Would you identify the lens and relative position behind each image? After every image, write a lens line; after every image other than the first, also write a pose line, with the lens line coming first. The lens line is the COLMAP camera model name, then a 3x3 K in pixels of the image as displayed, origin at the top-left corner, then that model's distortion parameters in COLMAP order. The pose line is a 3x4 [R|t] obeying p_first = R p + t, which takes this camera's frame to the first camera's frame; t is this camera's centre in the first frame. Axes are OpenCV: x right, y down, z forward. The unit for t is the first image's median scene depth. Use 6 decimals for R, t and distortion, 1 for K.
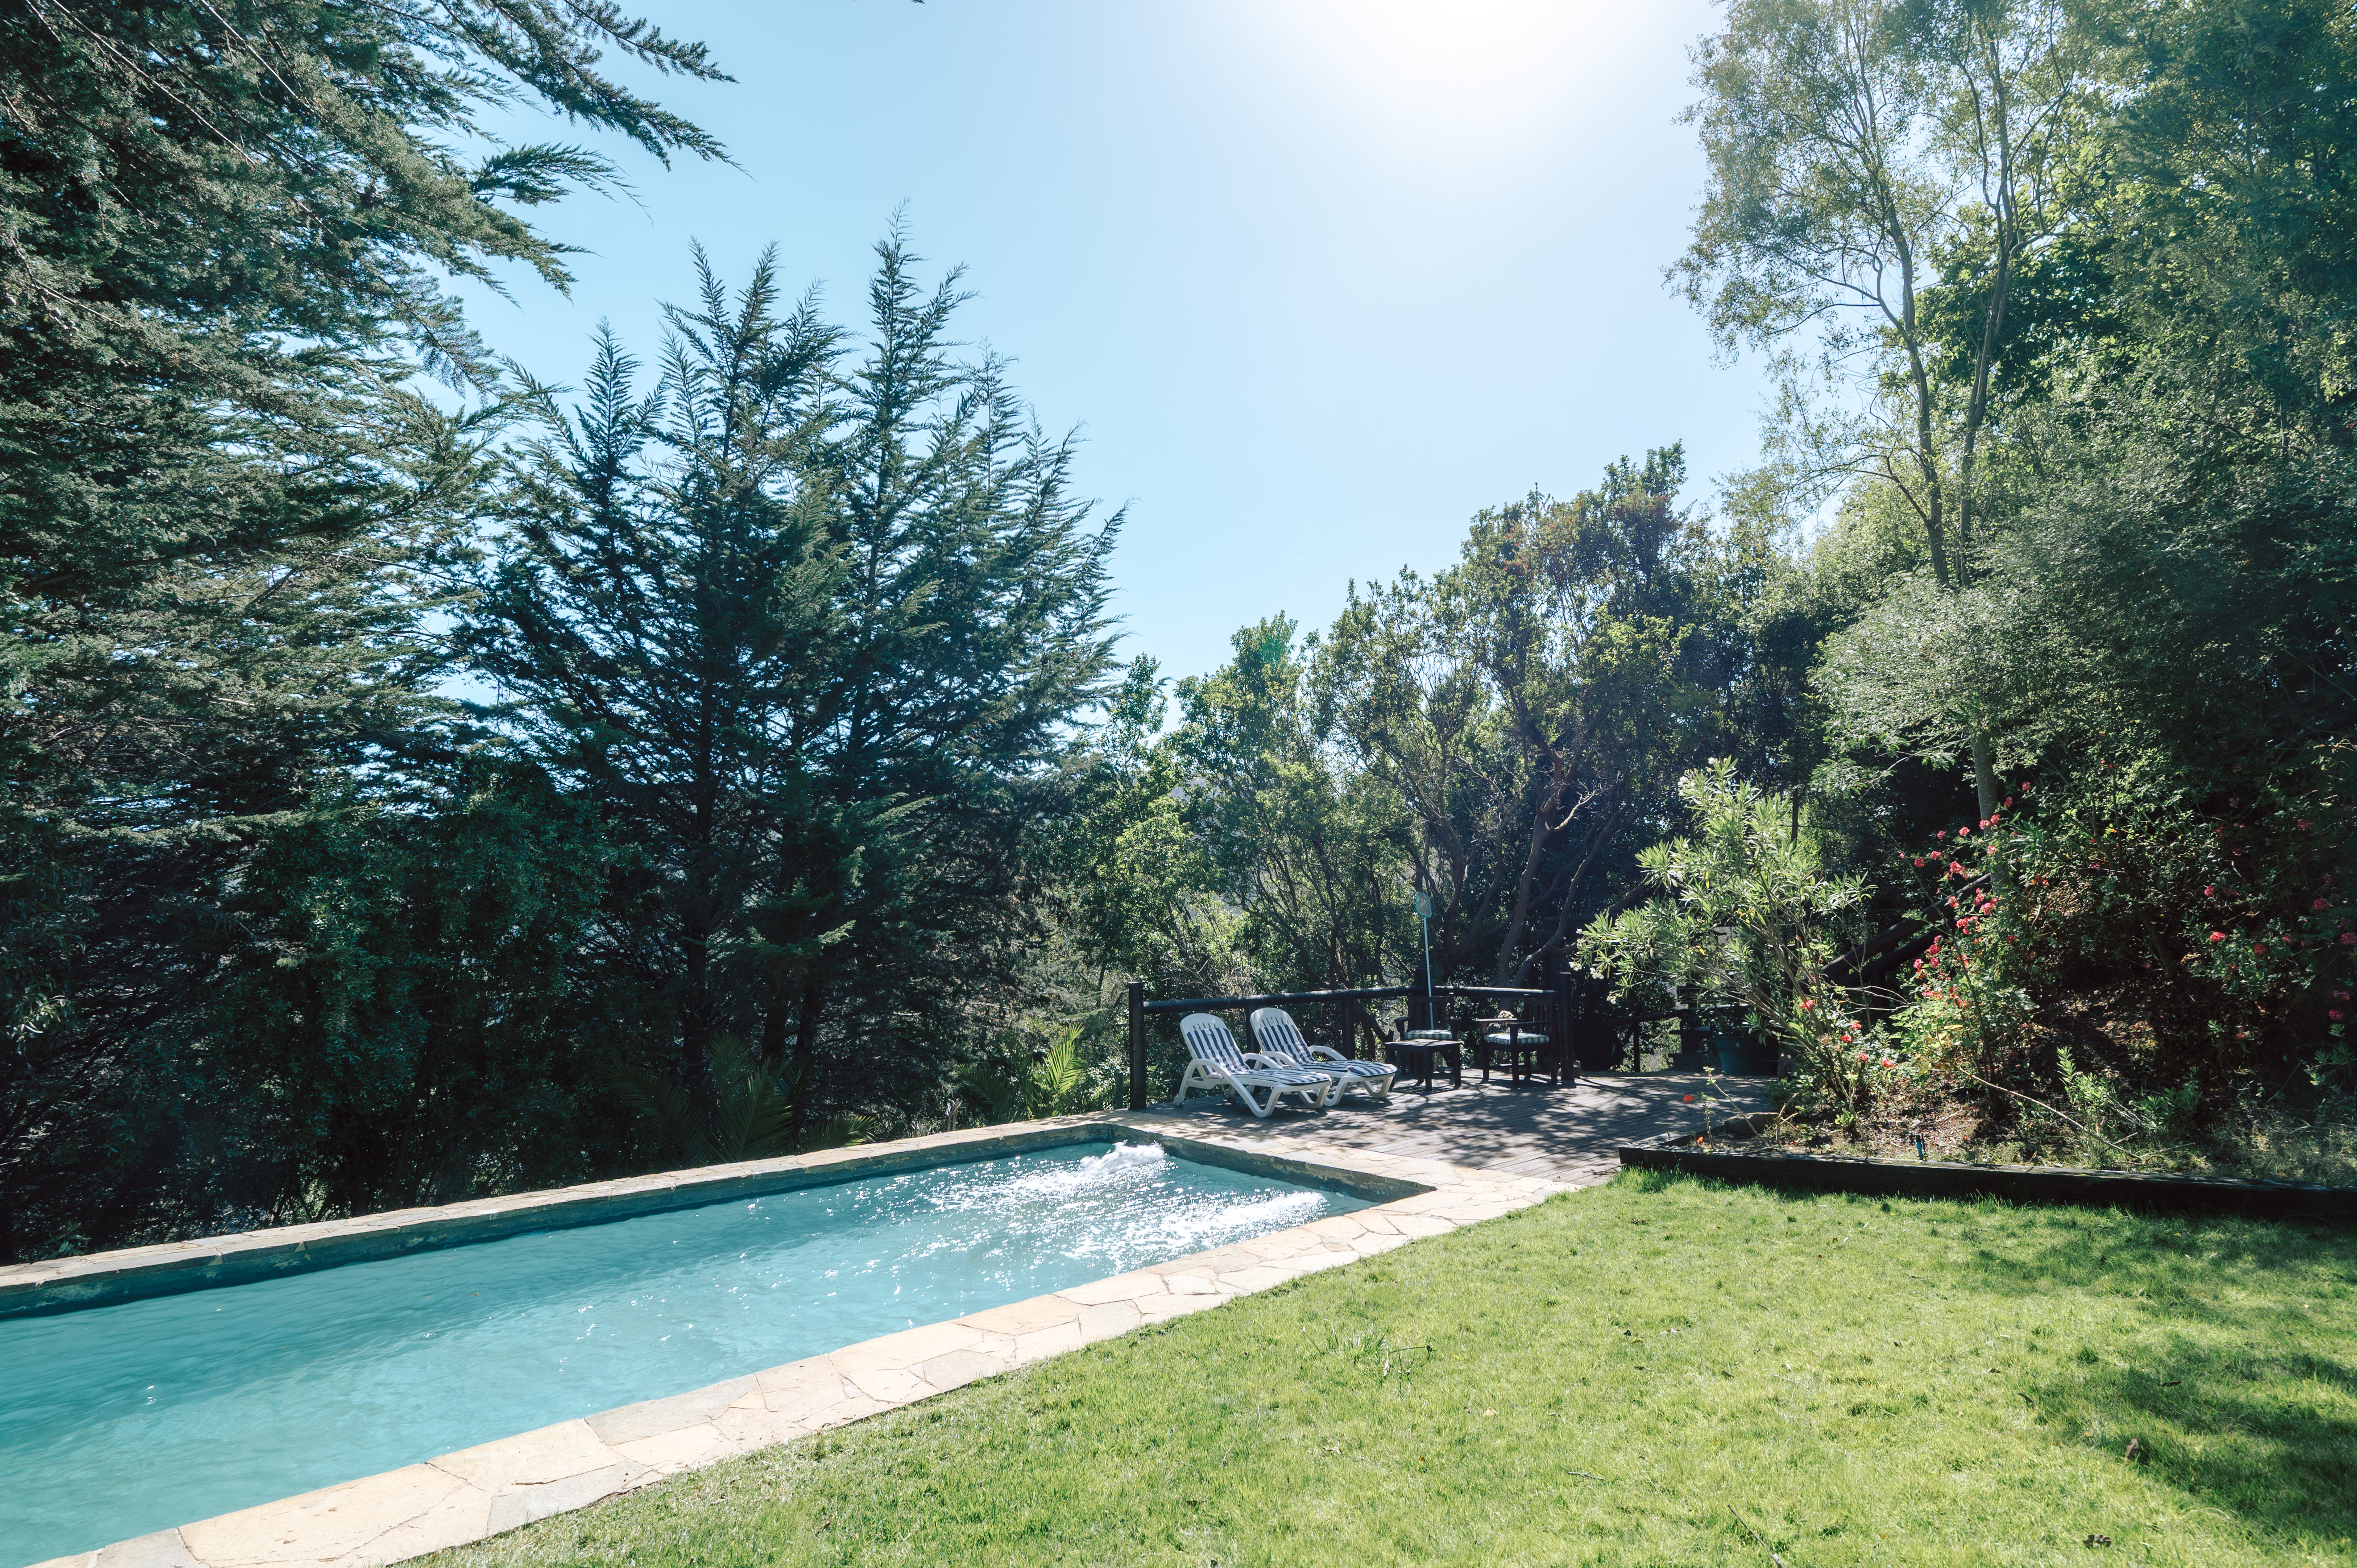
lens RADIAL K [[964.4, 0, 1178.5], [0, 964.4, 784.0], [0, 0, 1]] dist [0.000958, -0.000032]
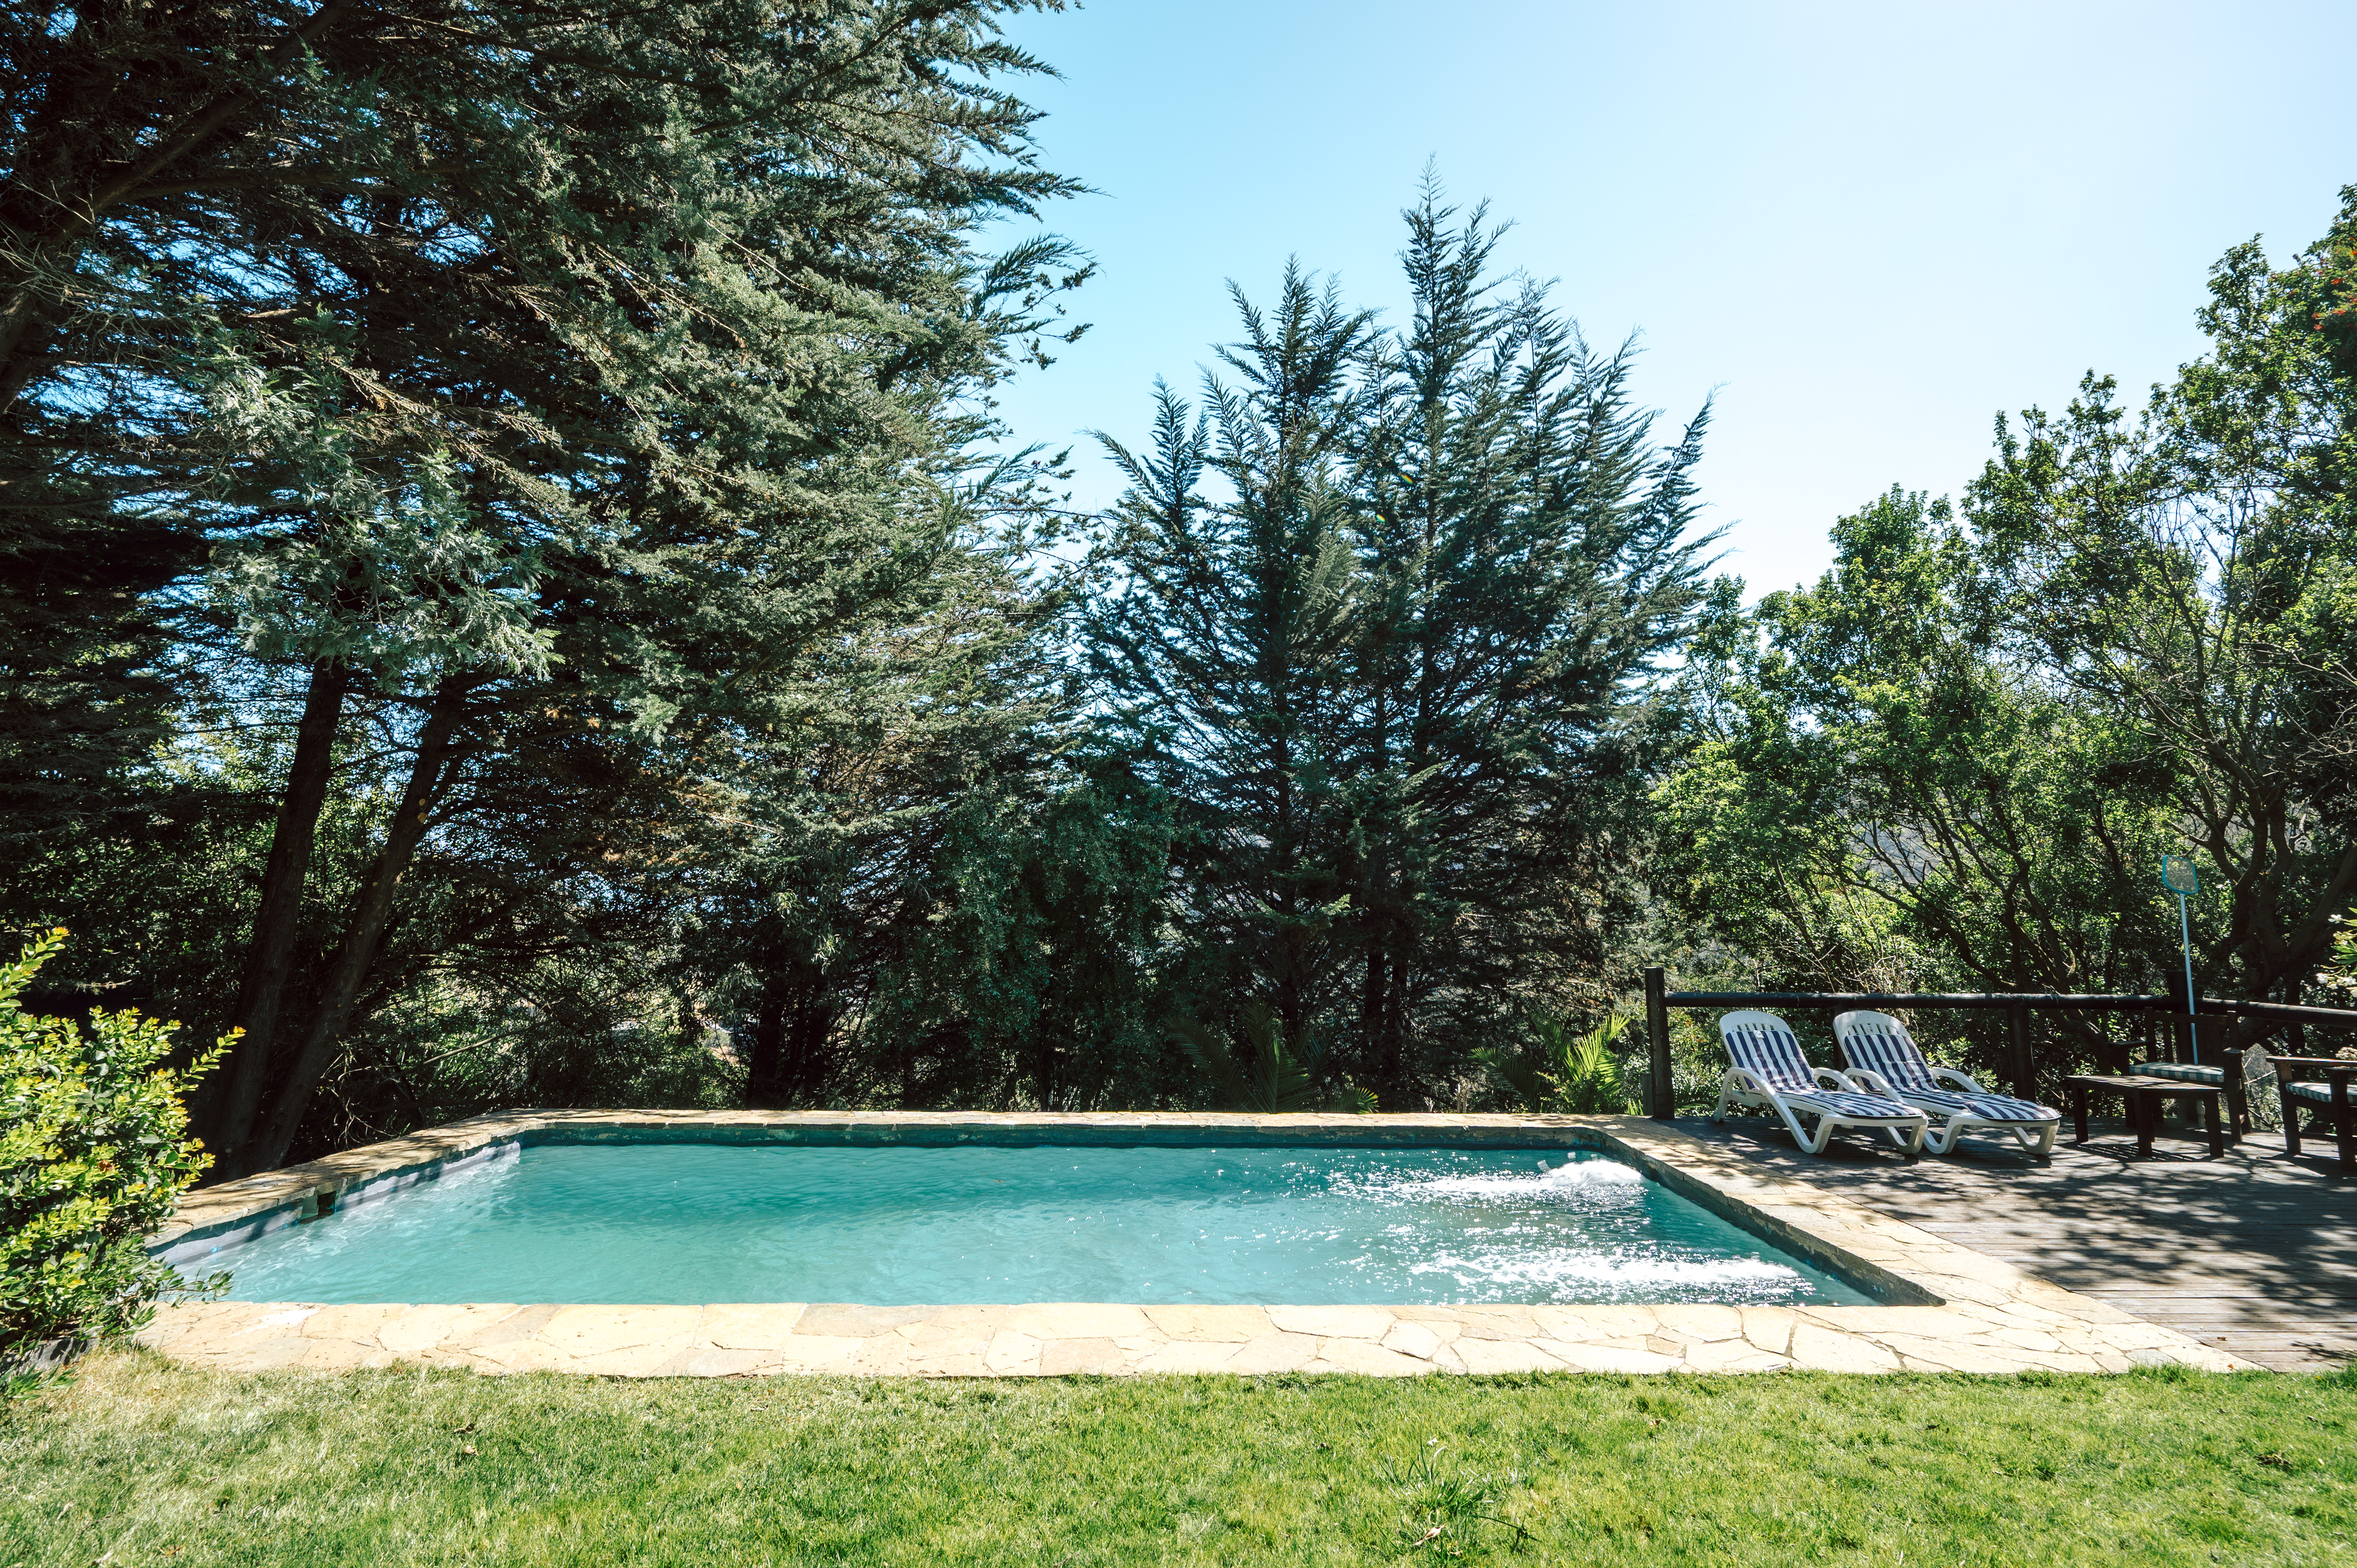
lens RADIAL K [[962.9, 0, 1244.5], [0, 962.9, 780.4], [0, 0, 1]] dist [0.001344, -0.006363]
pose [[0.801368, -0.061165, -0.595037, 0.142350], [0.075672, 0.997133, -0.000586, 0.013268], [0.593366, -0.044558, 0.803698, 0.099307]]
